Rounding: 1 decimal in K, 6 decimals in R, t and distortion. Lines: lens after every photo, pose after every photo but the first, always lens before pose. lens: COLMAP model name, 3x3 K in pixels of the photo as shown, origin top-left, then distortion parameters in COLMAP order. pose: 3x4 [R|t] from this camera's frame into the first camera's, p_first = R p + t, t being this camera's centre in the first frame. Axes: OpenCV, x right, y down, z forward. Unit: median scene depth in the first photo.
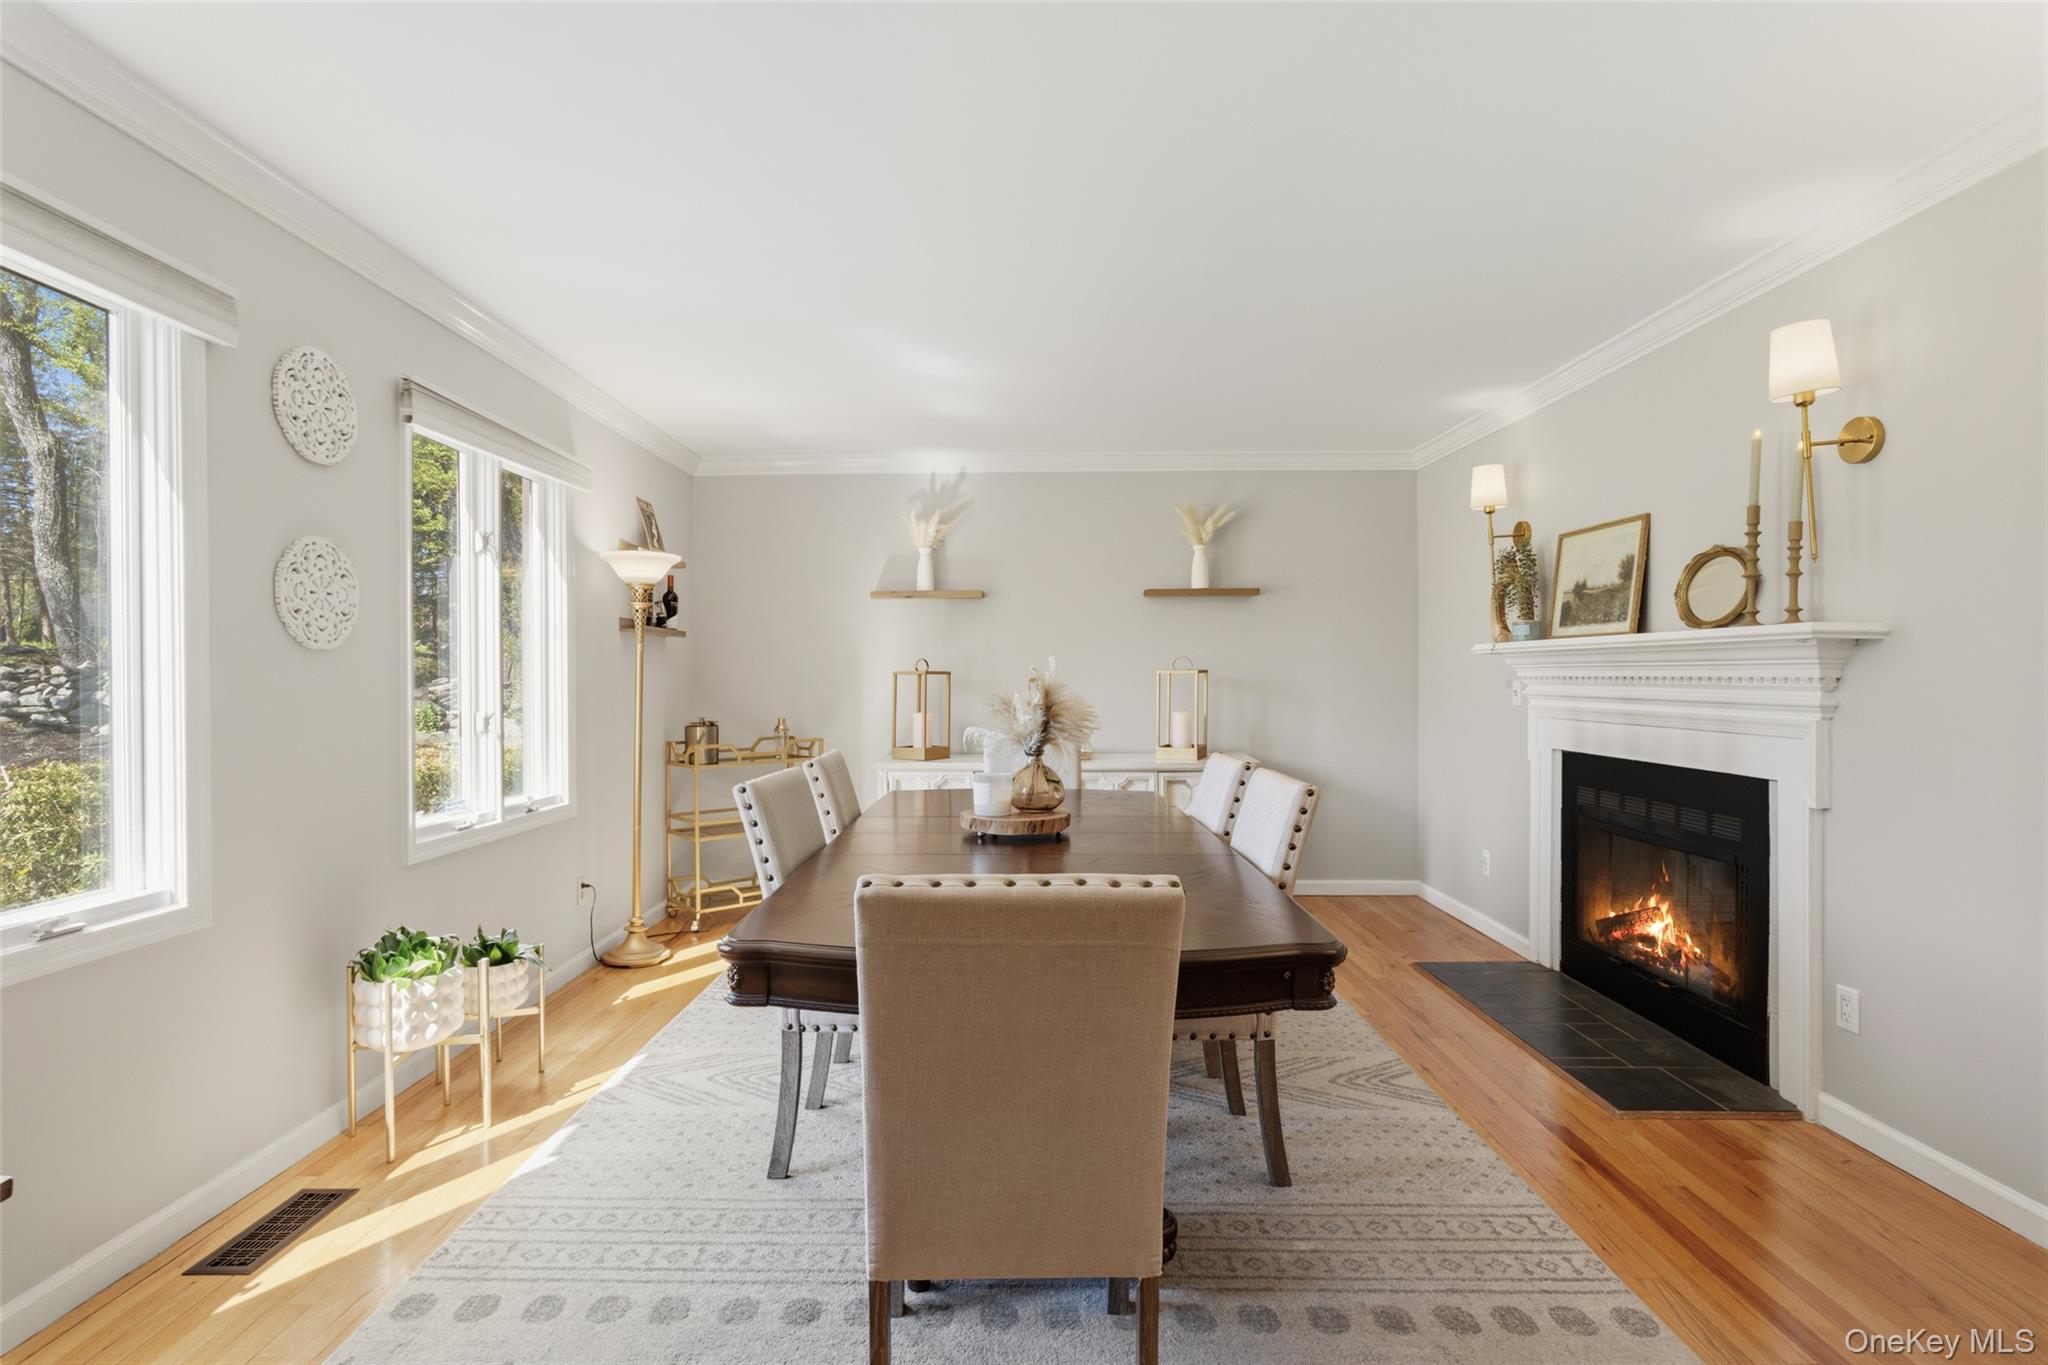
lens RADIAL K [[1028.1, 0, 1036.4], [0, 1028.1, 677.6], [0, 0, 1]] dist [-0.017252, 0.009089]
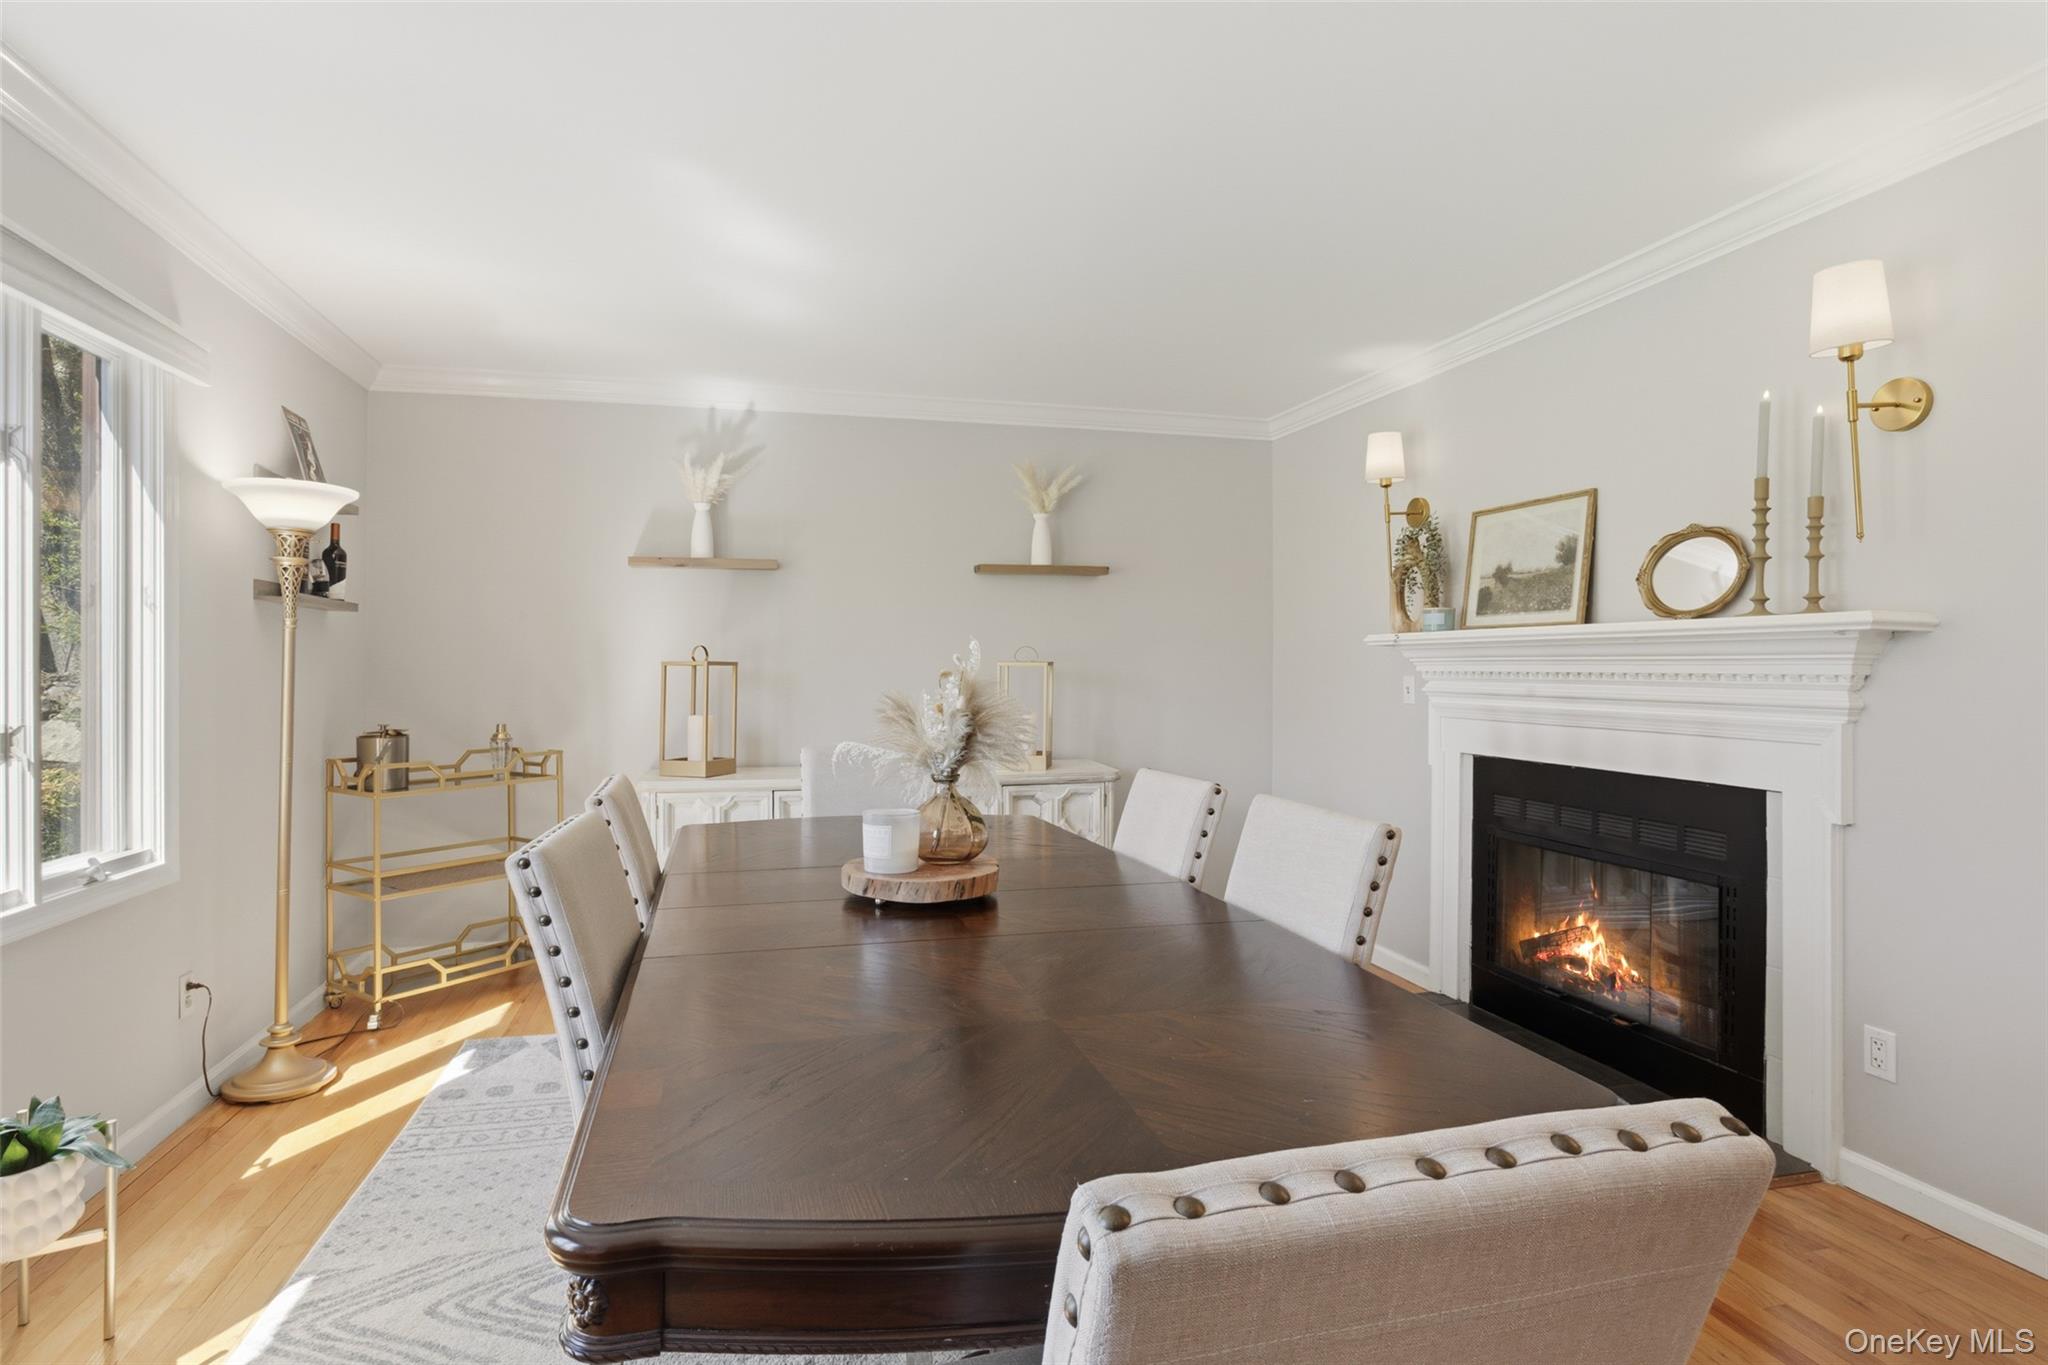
lens RADIAL K [[1028.1, 0, 997.5], [0, 1028.1, 667.7], [0, 0, 1]] dist [-0.017252, 0.009089]
pose [[0.966456, 0.004719, 0.256788, -0.116303], [-0.004292, 0.999988, -0.002223, -0.000823], [-0.256795, 0.001046, 0.966465, 0.246351]]
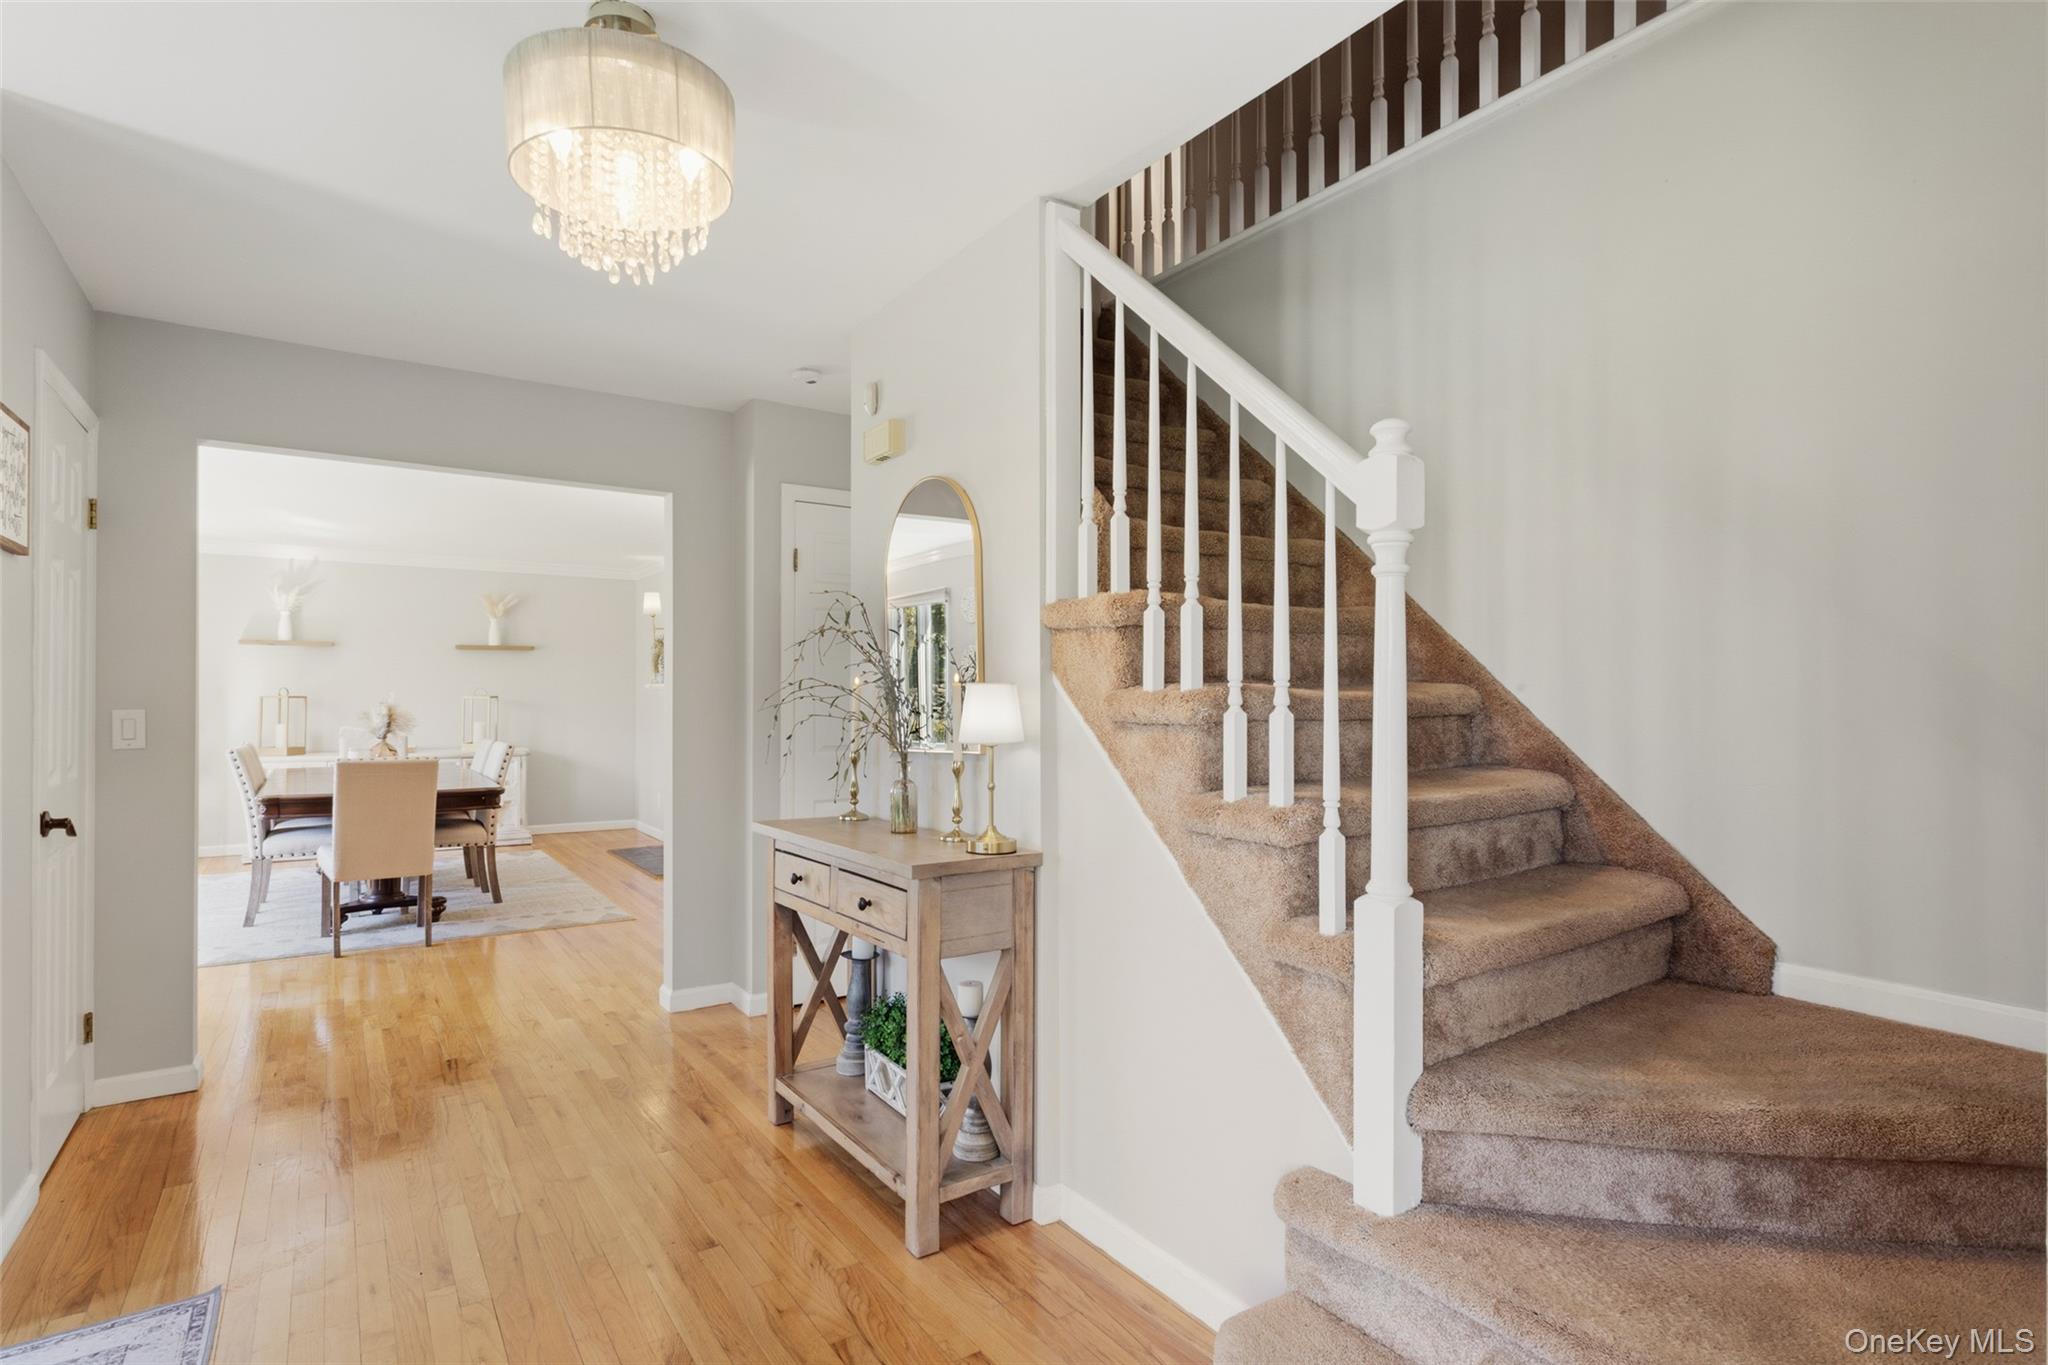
lens RADIAL K [[1028.1, 0, 1020.7], [0, 1028.1, 695.4], [0, 0, 1]] dist [-0.017252, 0.009089]
pose [[0.832711, 0.007066, 0.553662, -0.052079], [-0.003068, 0.999962, -0.008148, 0.002644], [-0.553699, 0.005086, 0.832701, -0.995255]]
